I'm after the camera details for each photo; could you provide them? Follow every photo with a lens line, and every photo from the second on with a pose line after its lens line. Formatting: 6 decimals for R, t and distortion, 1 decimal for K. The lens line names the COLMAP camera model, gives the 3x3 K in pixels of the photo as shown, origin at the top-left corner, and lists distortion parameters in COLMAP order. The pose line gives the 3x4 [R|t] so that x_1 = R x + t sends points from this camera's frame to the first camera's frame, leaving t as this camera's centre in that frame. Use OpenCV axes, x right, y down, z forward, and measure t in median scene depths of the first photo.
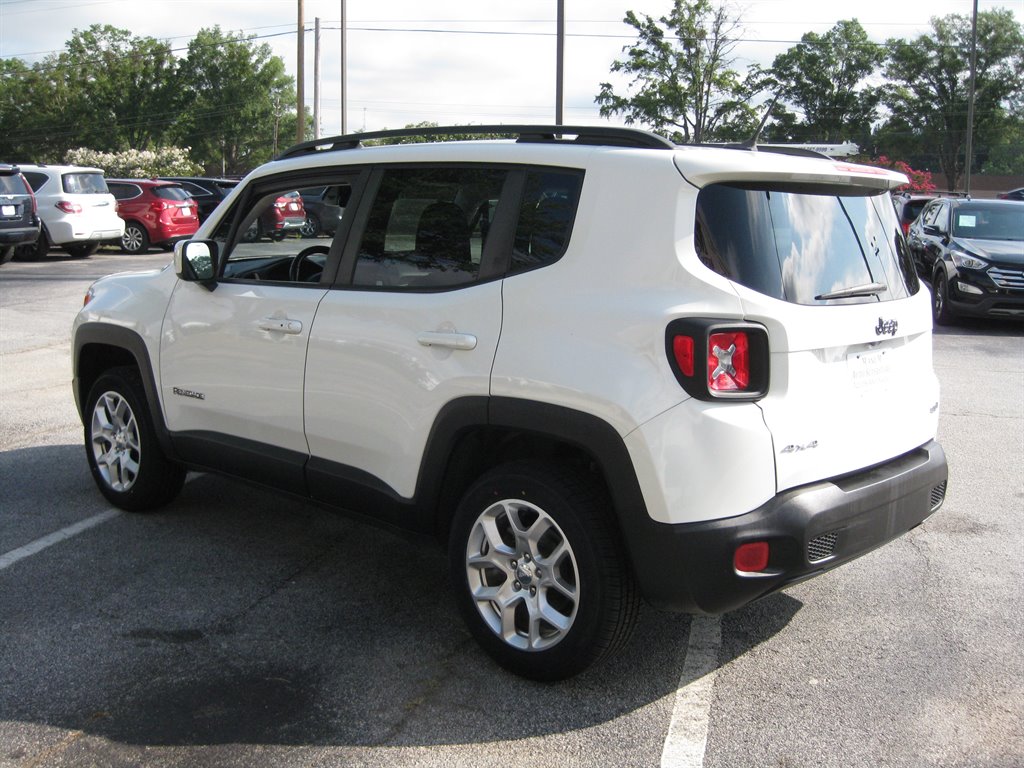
lens RADIAL K [[1126.4, 0, 523.8], [0, 1126.4, 385.1], [0, 0, 1]] dist [-0.175934, 0.136548]
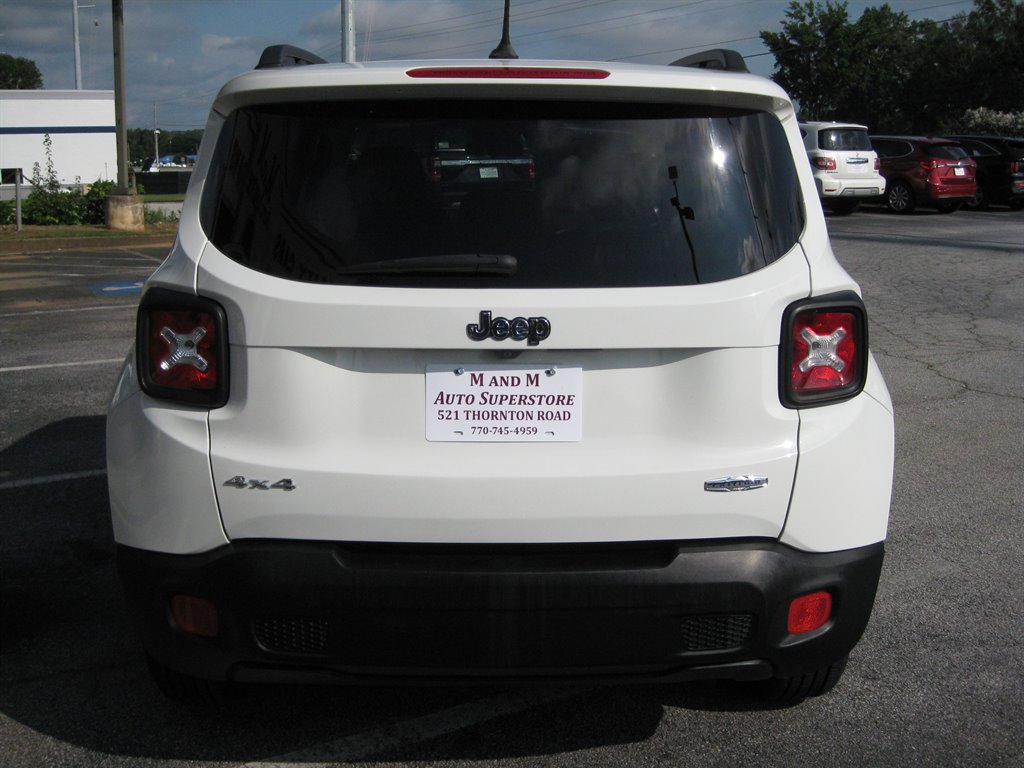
lens RADIAL K [[1126.4, 0, 523.8], [0, 1126.4, 385.1], [0, 0, 1]] dist [-0.175934, 0.136548]
pose [[0.703208, 0.130043, -0.698990, 0.111426], [-0.105674, 0.991328, 0.078119, -0.010261], [0.703087, 0.018931, 0.710852, 0.081798]]
